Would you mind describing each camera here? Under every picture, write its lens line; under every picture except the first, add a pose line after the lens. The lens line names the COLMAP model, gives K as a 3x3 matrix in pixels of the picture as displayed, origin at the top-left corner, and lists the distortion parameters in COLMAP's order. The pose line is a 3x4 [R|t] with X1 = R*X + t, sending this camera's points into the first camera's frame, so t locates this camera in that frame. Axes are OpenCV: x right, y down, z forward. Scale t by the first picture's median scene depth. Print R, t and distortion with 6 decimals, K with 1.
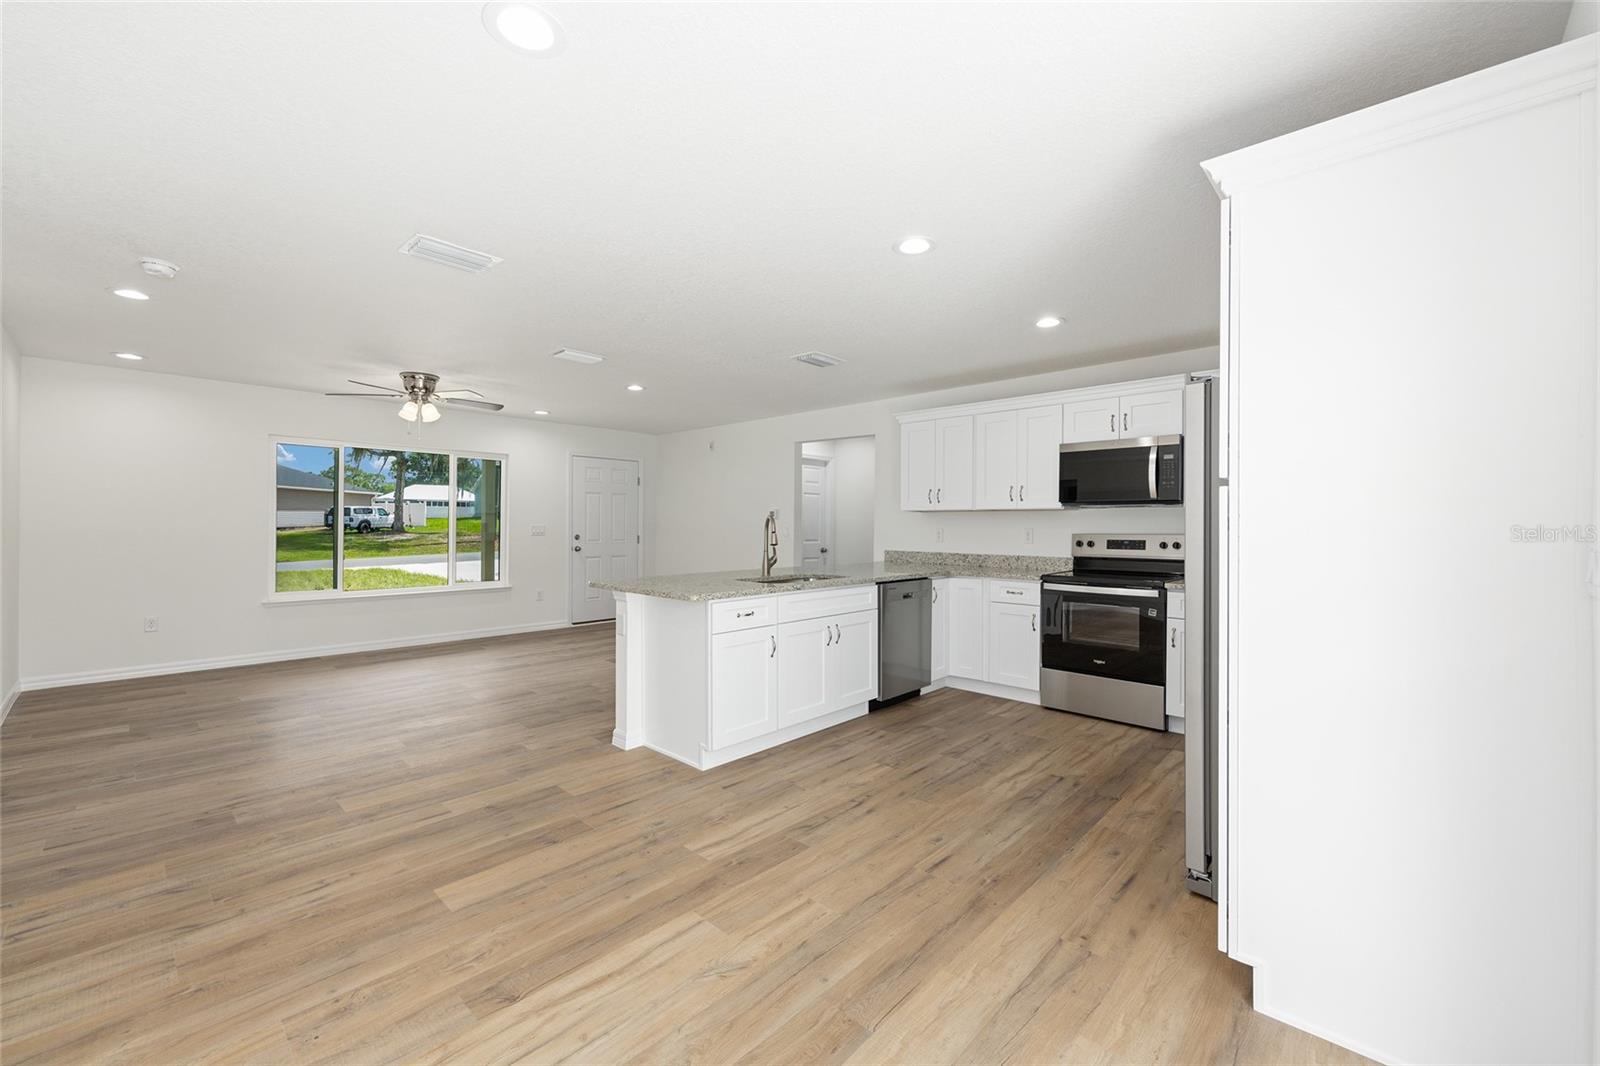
lens RADIAL K [[643.0, 0, 807.8], [0, 643.0, 525.0], [0, 0, 1]] dist [-0.005186, 0.001584]
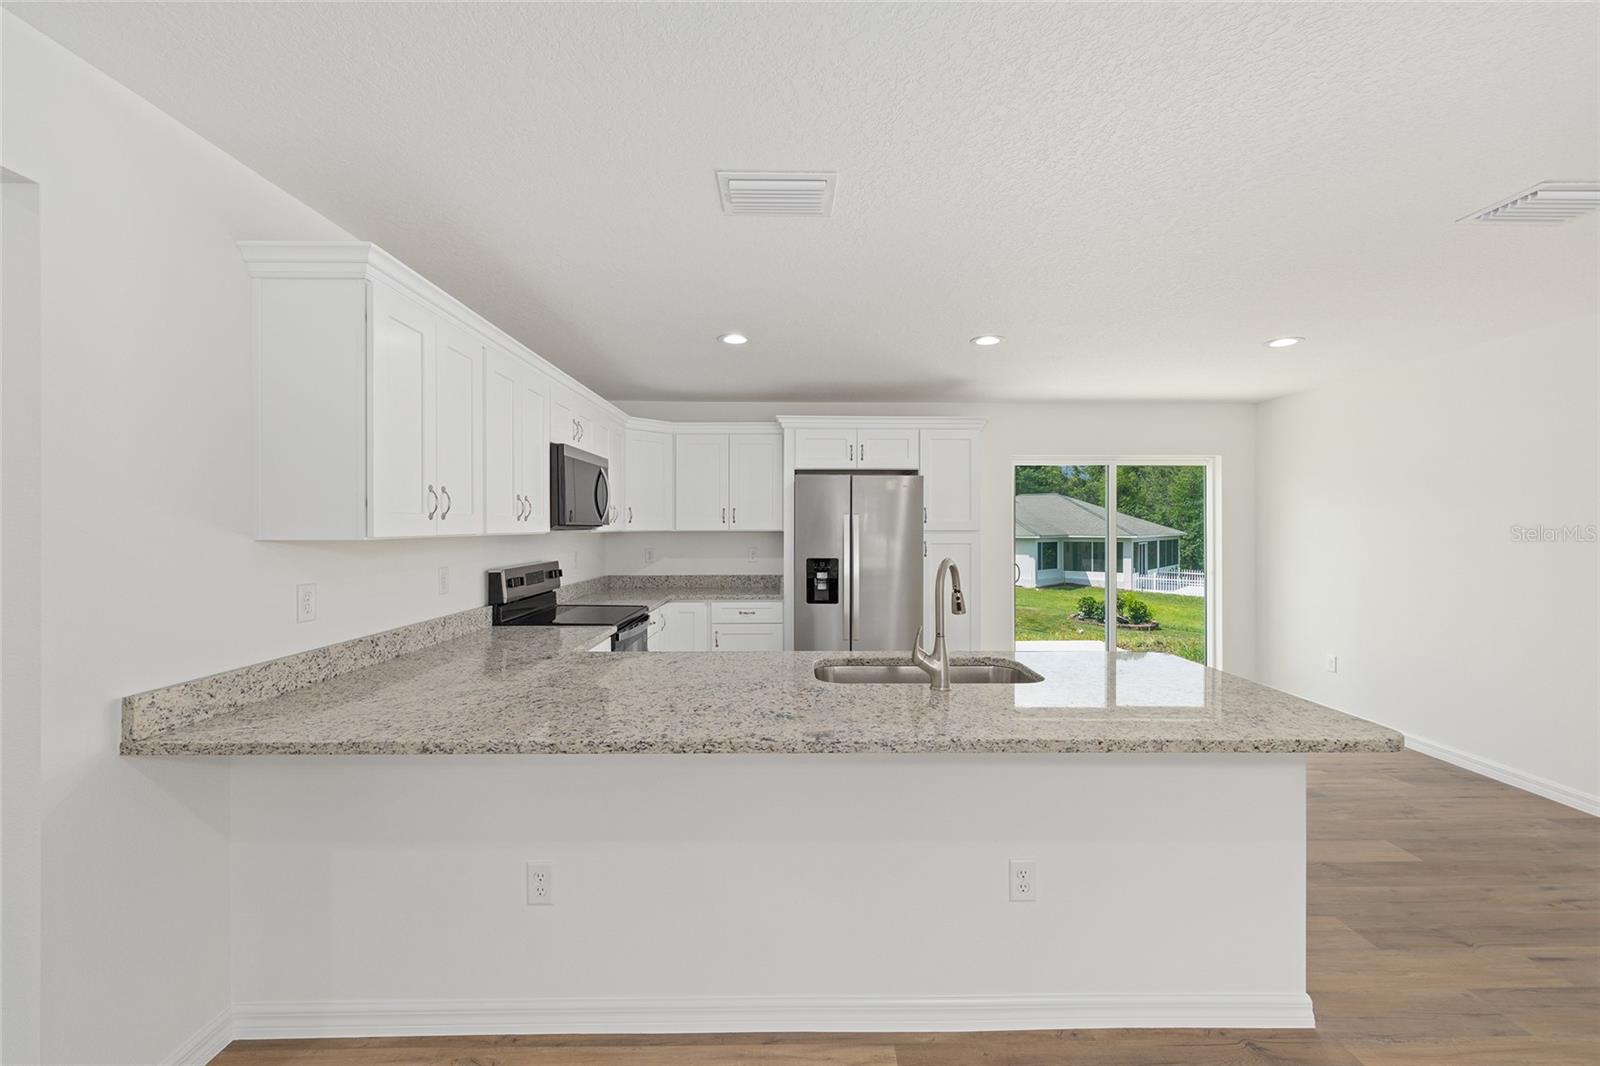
lens RADIAL K [[643.0, 0, 803.8], [0, 643.0, 527.2], [0, 0, 1]] dist [-0.005186, 0.001584]
pose [[-0.693140, -0.005555, 0.720781, -0.434225], [-0.003125, 0.999984, 0.004702, -0.051781], [-0.720796, 0.001007, -0.693147, 1.835970]]
